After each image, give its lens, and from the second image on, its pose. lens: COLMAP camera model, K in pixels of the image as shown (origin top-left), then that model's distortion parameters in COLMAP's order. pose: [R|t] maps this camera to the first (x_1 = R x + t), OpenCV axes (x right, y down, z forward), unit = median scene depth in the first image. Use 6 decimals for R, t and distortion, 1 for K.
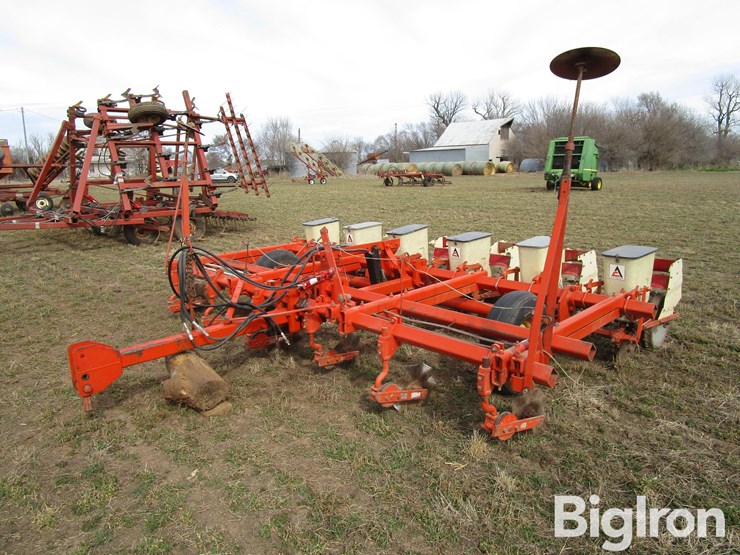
lens RADIAL K [[530.5, 0, 370.0], [0, 530.5, 277.5], [0, 0, 1]] dist [-0.008332, -0.002548]
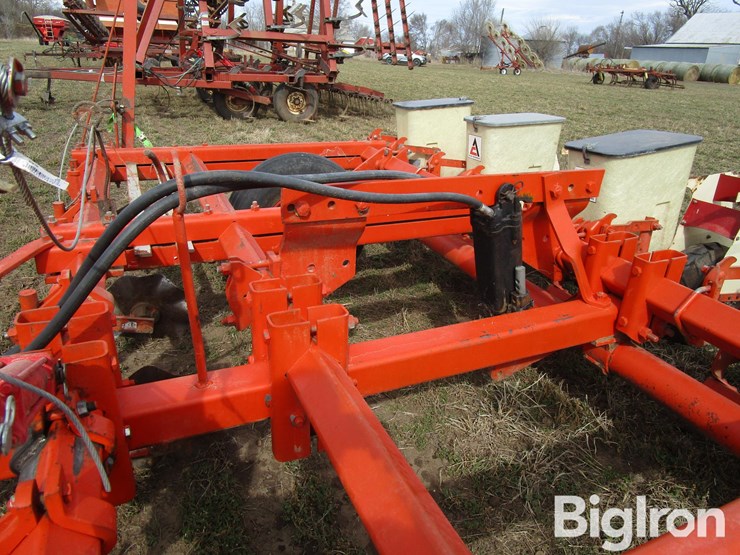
lens RADIAL K [[530.5, 0, 370.0], [0, 530.5, 277.5], [0, 0, 1]] dist [-0.008332, -0.002548]
pose [[0.935985, 0.197491, -0.291427, 0.004242], [-0.138959, 0.967865, 0.209592, -0.008053], [0.323454, -0.155678, 0.933350, 0.090900]]
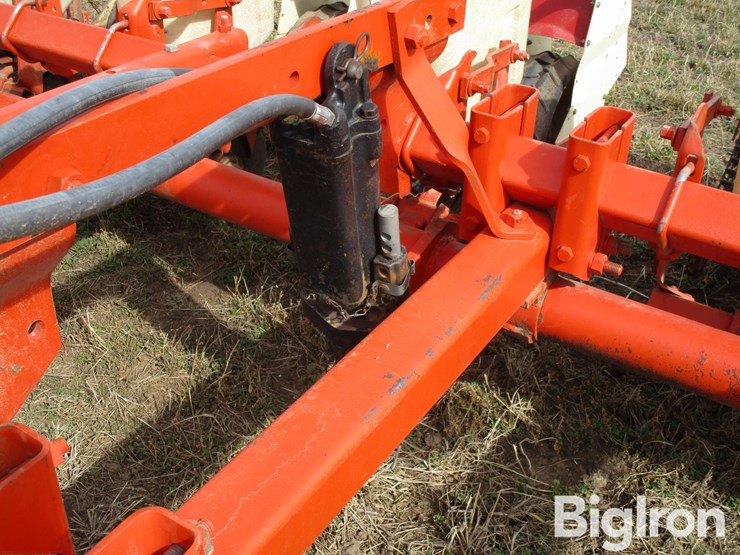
lens RADIAL K [[863.2, 0, 370.0], [0, 863.2, 277.5], [0, 0, 1]] dist [-0.014921, -0.015965]
pose [[0.969898, -0.071739, 0.232706, -0.005161], [-0.011445, 0.941135, 0.337838, -0.010288], [-0.243244, -0.330331, 0.911983, 0.102653]]
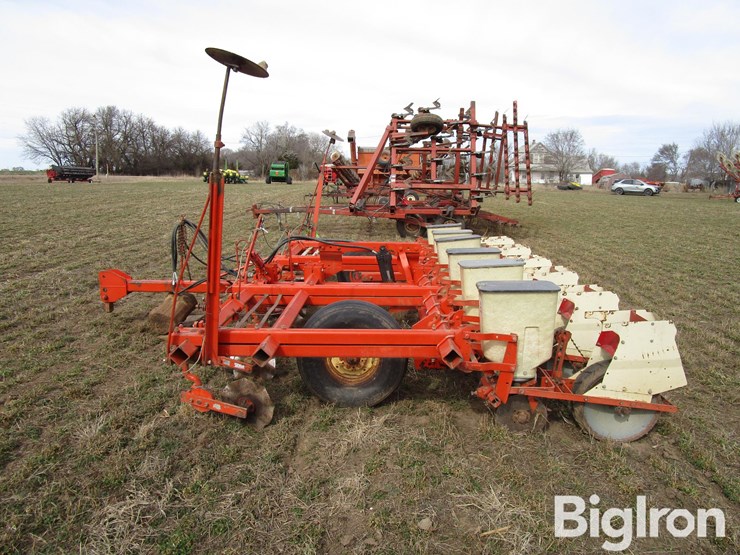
lens RADIAL K [[530.5, 0, 370.0], [0, 530.5, 277.5], [0, 0, 1]] dist [-0.008332, -0.002548]
pose [[0.702111, 0.166271, -0.692383, 0.091854], [-0.178279, 0.982434, 0.055141, -0.006825], [0.689389, 0.084722, 0.719420, 0.032889]]
